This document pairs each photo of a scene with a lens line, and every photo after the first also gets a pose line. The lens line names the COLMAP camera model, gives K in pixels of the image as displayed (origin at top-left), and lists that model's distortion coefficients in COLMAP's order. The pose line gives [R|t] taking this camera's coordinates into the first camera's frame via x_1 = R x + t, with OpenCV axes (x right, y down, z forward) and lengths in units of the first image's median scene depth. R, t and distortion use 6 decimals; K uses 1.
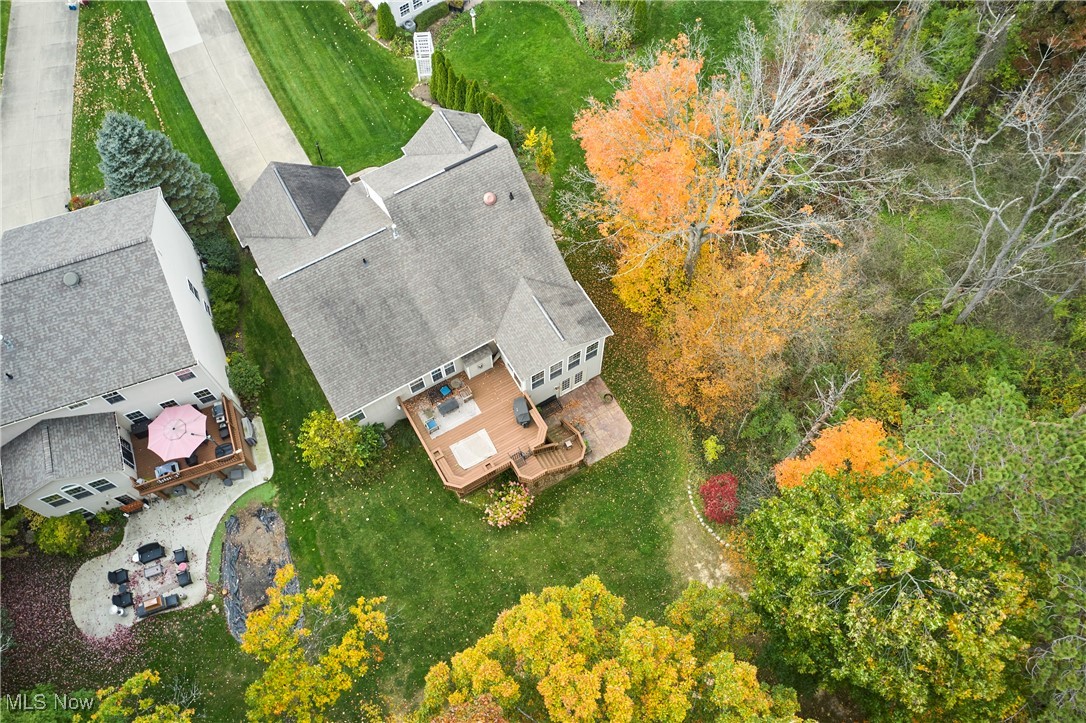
lens RADIAL K [[851.8, 0, 543.8], [0, 851.8, 368.4], [0, 0, 1]] dist [-0.005188, 0.000048]
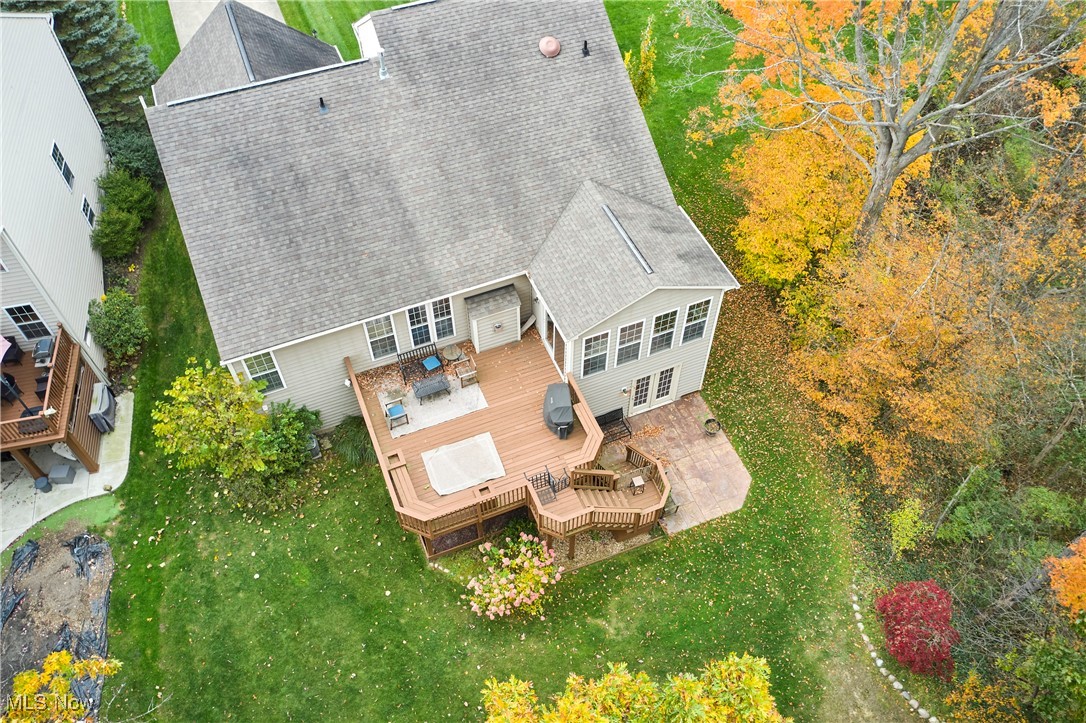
lens RADIAL K [[851.8, 0, 543.8], [0, 851.8, 368.4], [0, 0, 1]] dist [-0.005188, 0.000048]
pose [[0.990384, 0.109100, -0.085074, 0.007825], [-0.125669, 0.966592, -0.223398, 0.147806], [0.057859, 0.231941, 0.971008, 0.450652]]
